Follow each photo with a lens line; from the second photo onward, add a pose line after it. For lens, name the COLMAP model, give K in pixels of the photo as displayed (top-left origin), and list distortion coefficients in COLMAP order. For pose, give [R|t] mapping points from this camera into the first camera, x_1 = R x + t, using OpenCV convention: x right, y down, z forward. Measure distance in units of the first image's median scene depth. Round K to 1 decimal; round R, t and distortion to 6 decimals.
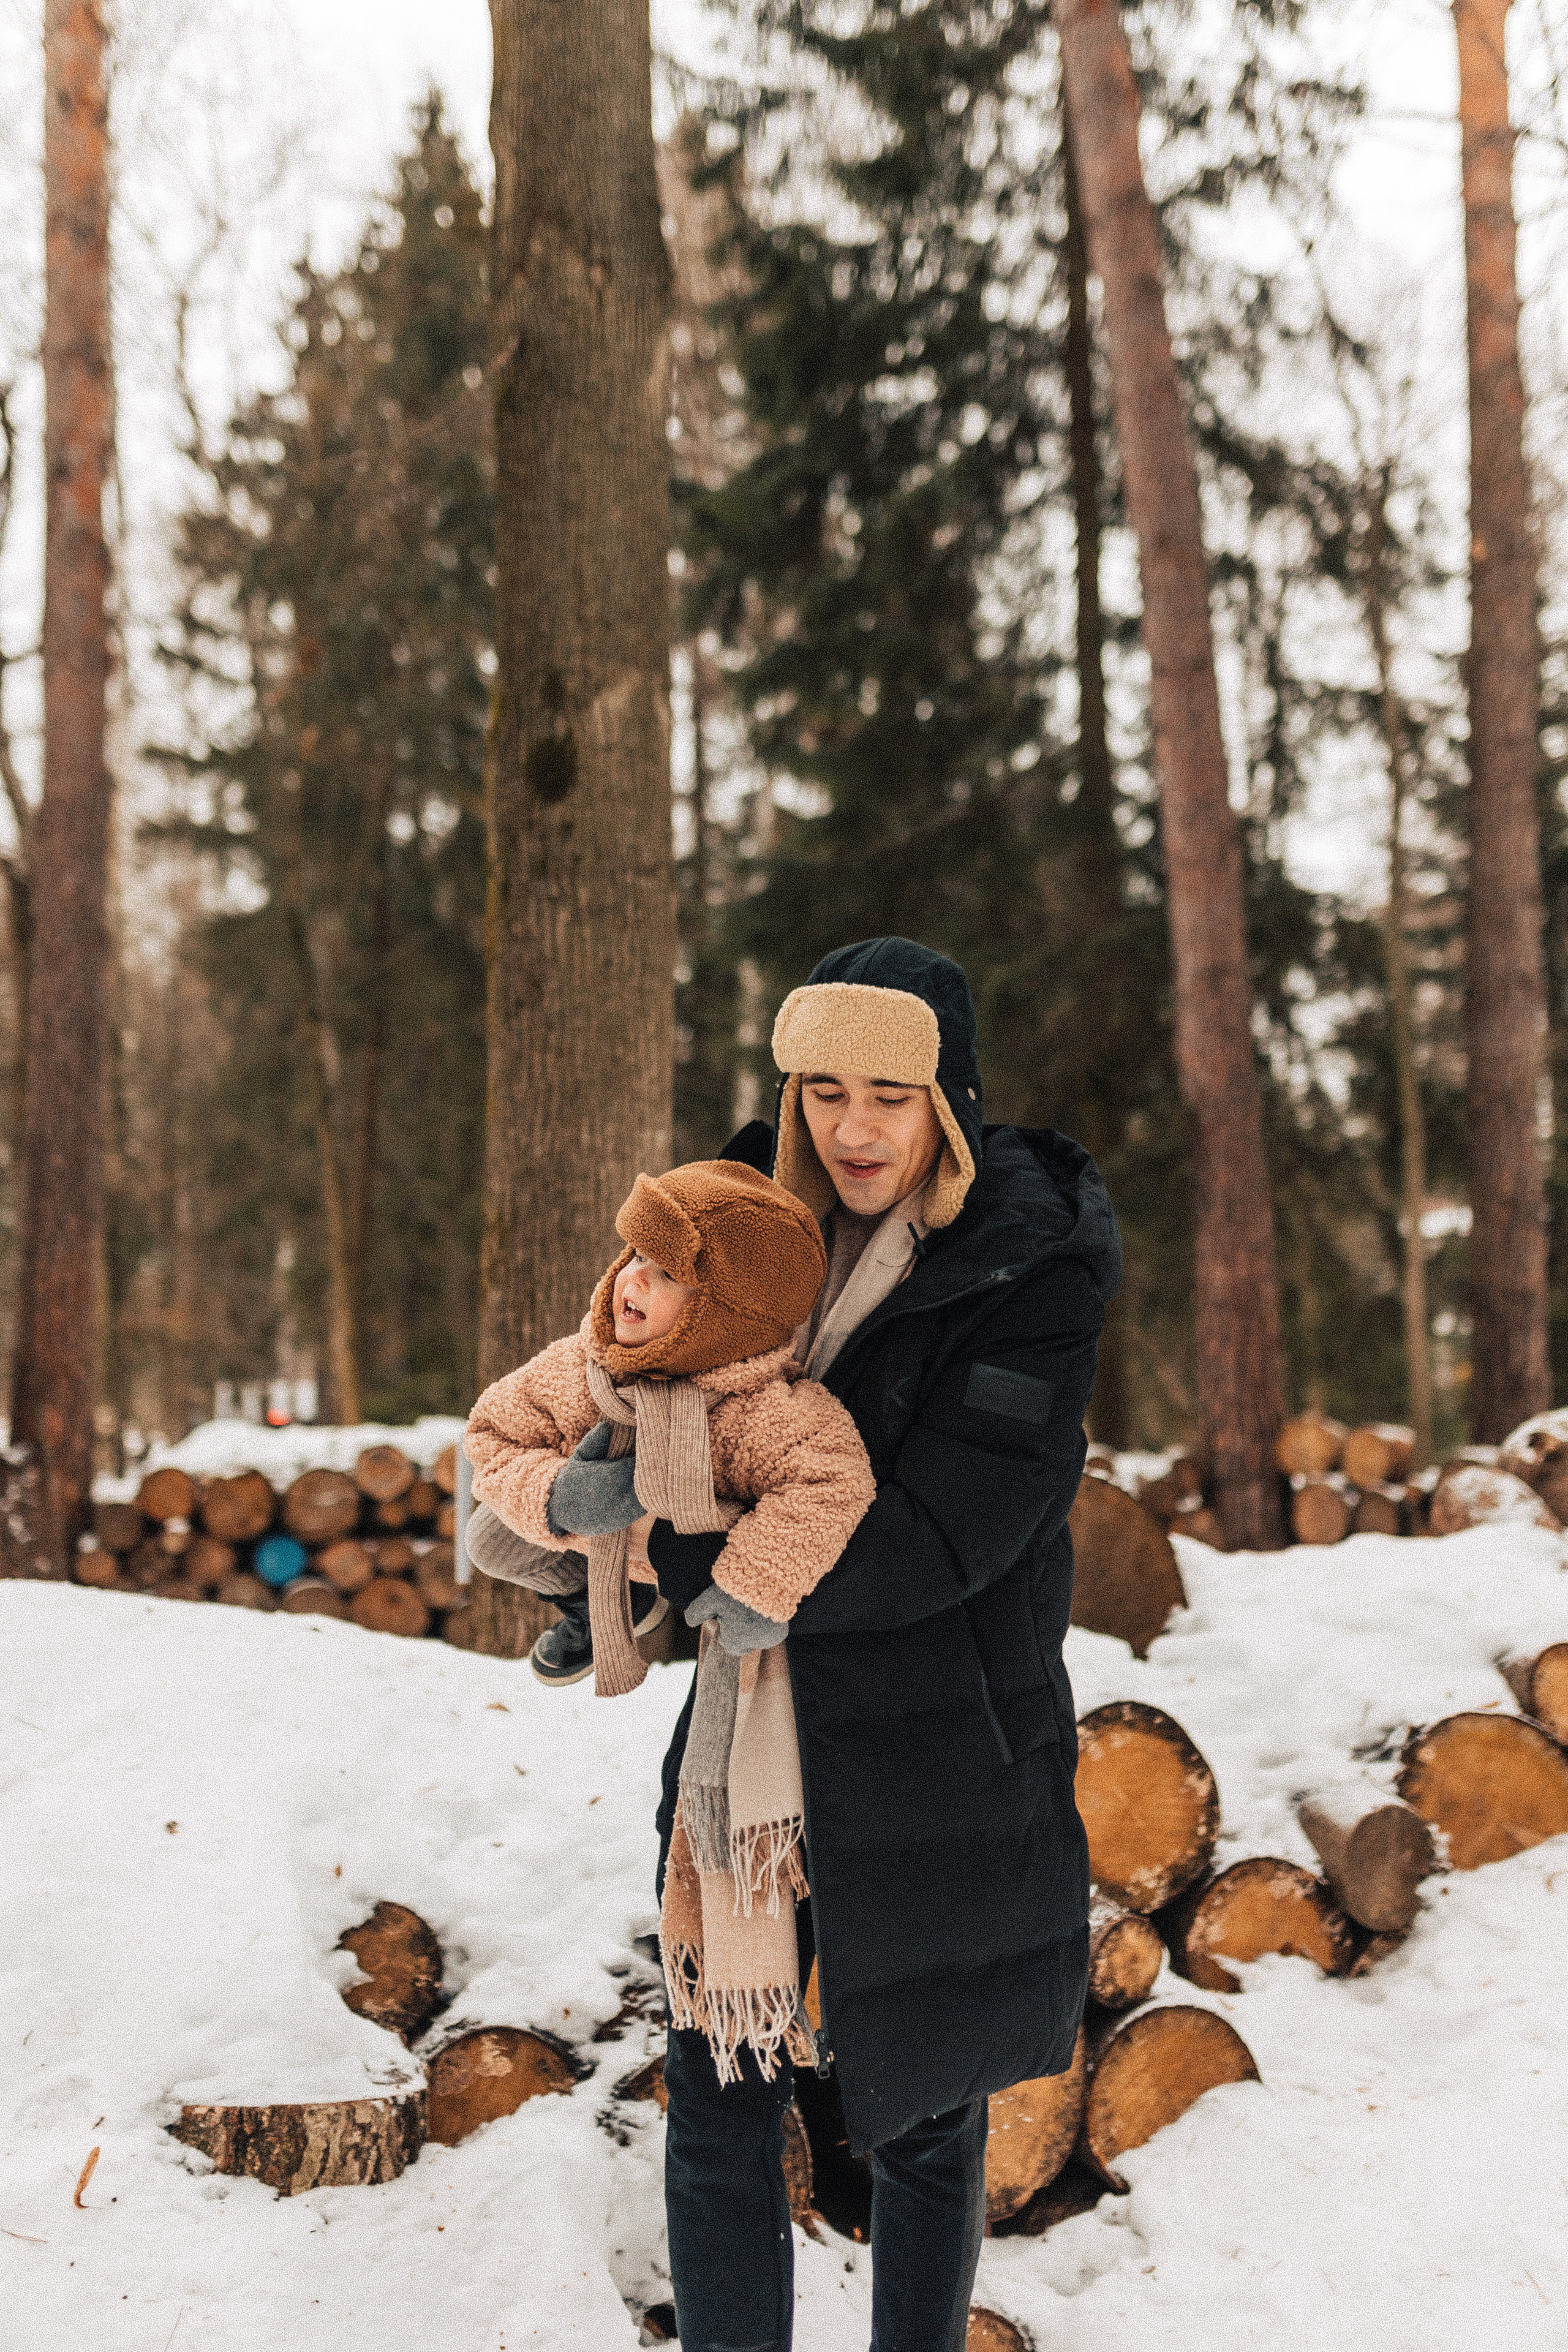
lens RADIAL K [[2241.6, 0, 784.0], [0, 2241.6, 1176.0], [0, 0, 1]] dist [-0.003780, 0.012695]
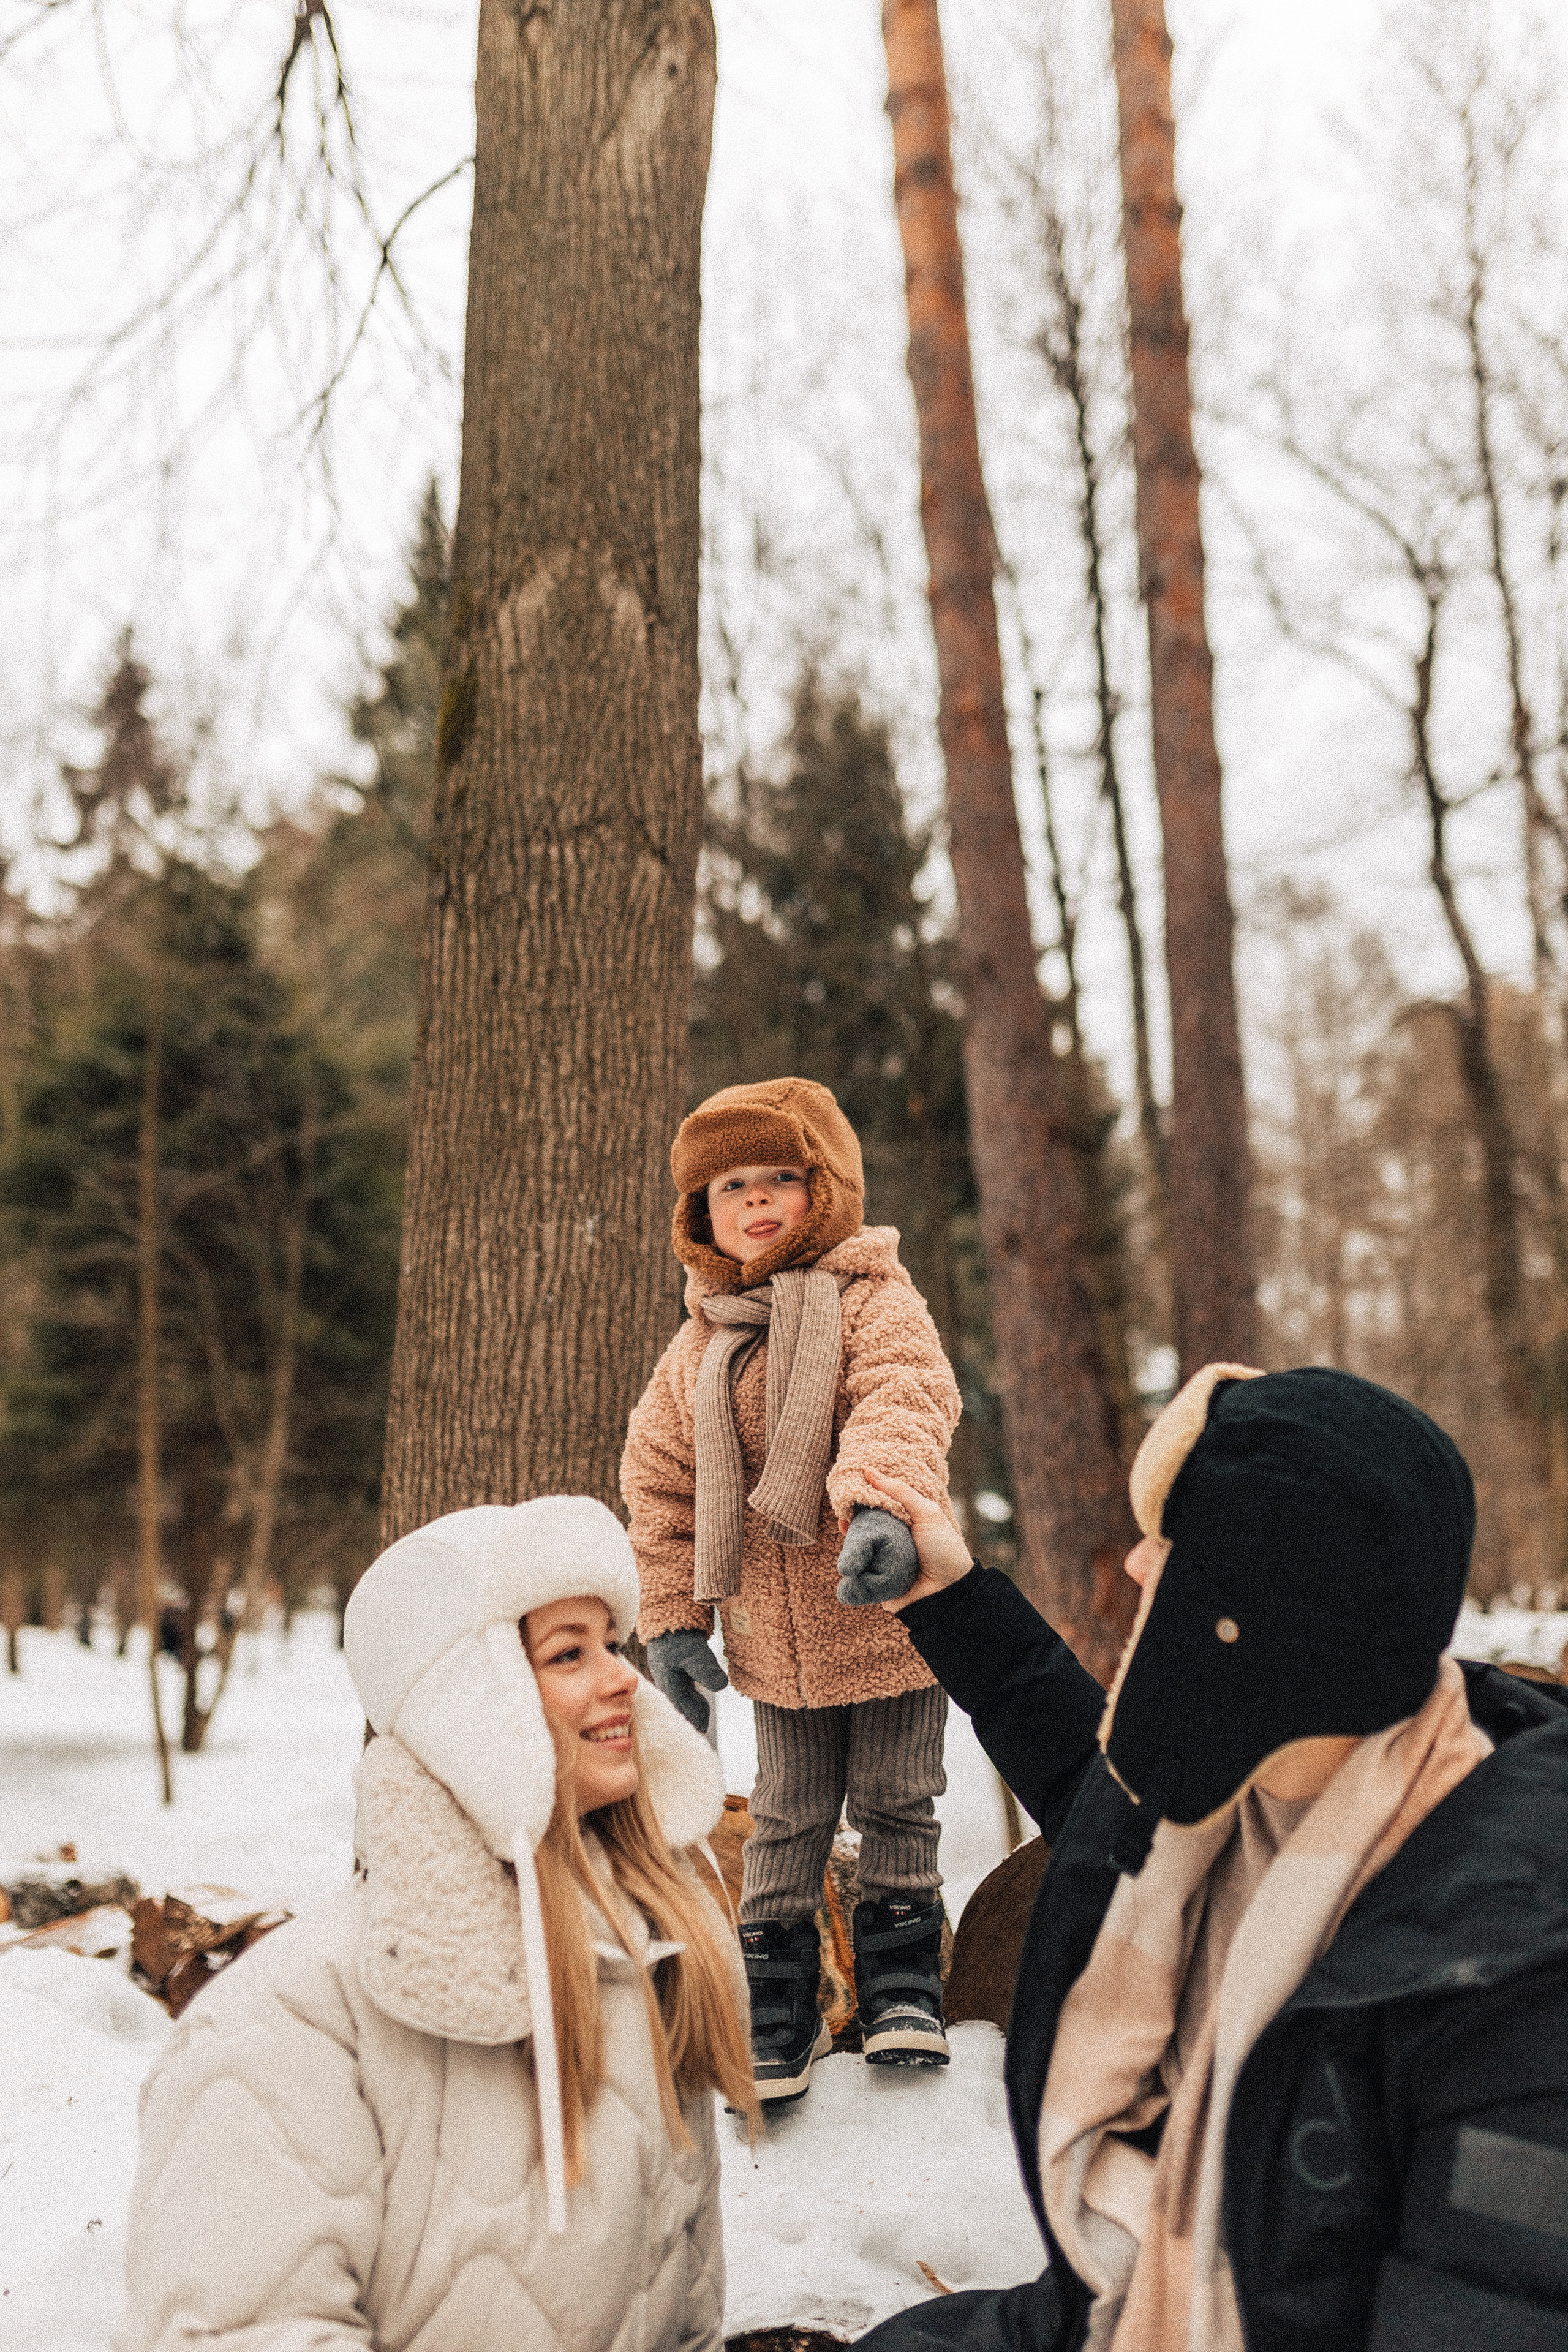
lens RADIAL K [[2241.6, 0, 784.0], [0, 2241.6, 1176.0], [0, 0, 1]] dist [-0.003780, 0.012695]
pose [[0.749271, -0.119640, -0.651367, 0.412818], [0.074102, 0.992516, -0.097061, 0.035044], [0.658104, 0.024457, 0.752529, 0.547137]]
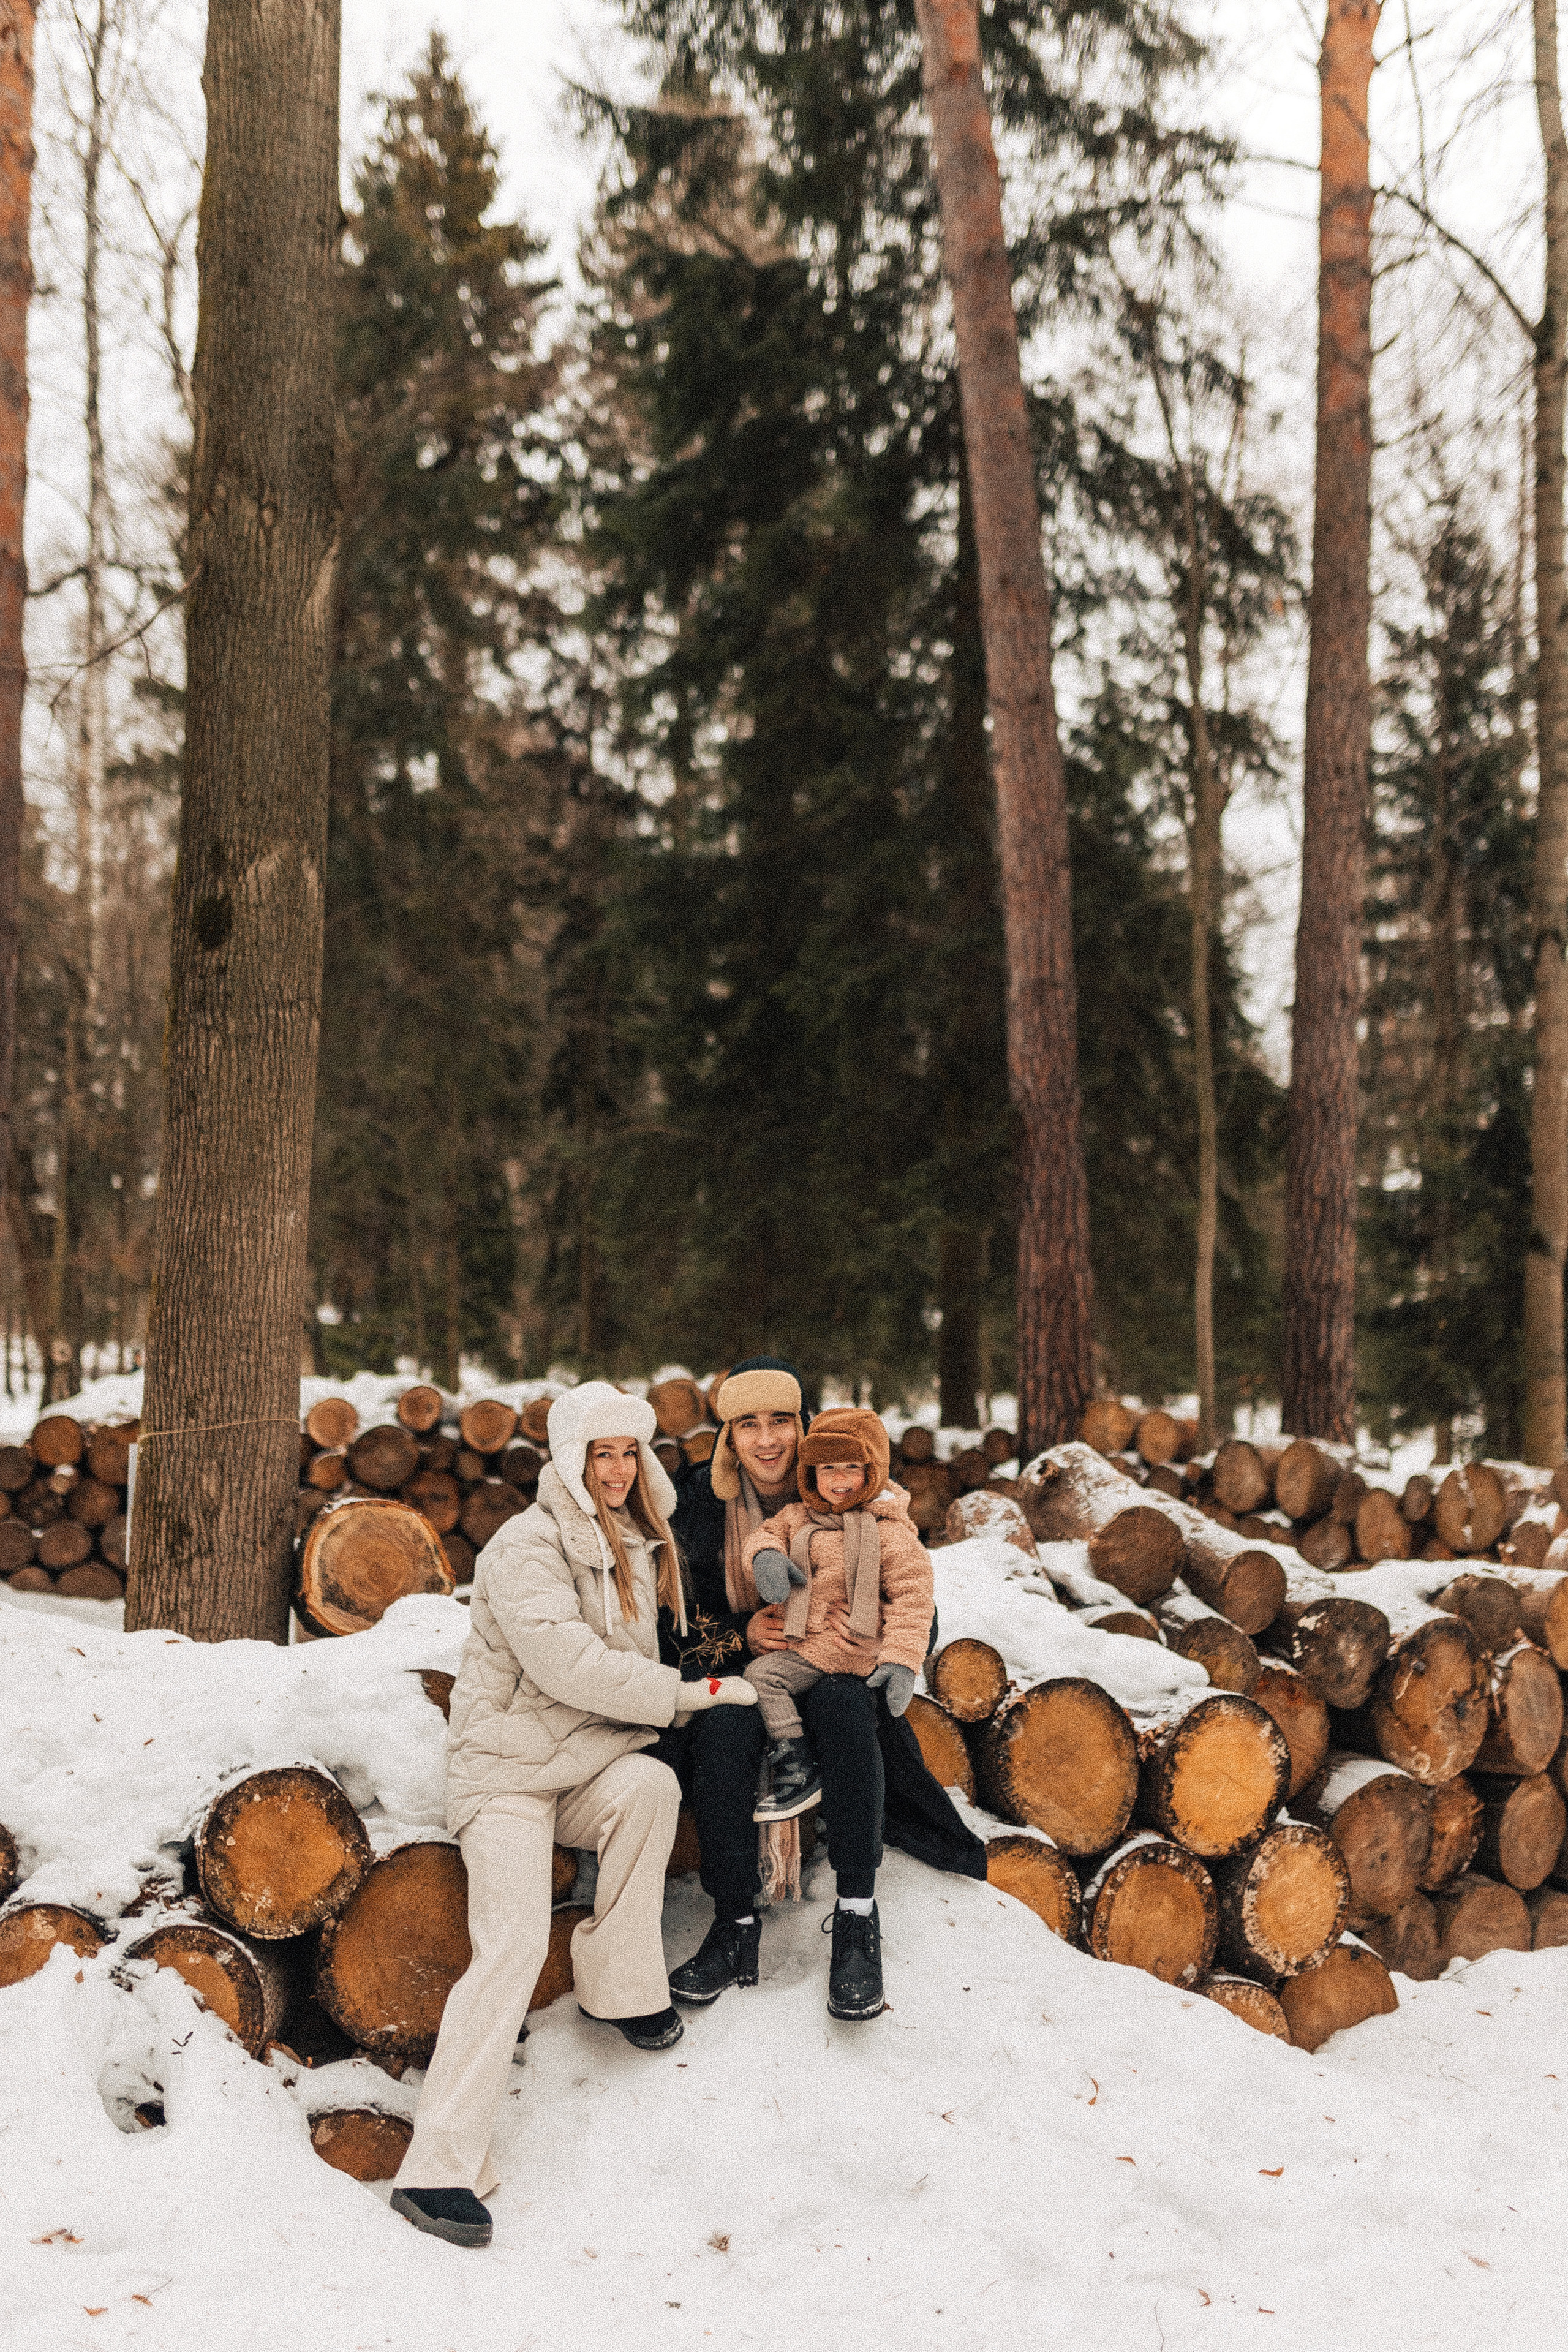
lens RADIAL K [[2241.6, 0, 784.0], [0, 2241.6, 1176.0], [0, 0, 1]] dist [-0.003780, 0.012695]
pose [[0.999598, 0.027611, -0.006418, 0.229144], [-0.027393, 0.999116, 0.031885, -0.088542], [0.007293, -0.031697, 0.999471, -0.256840]]
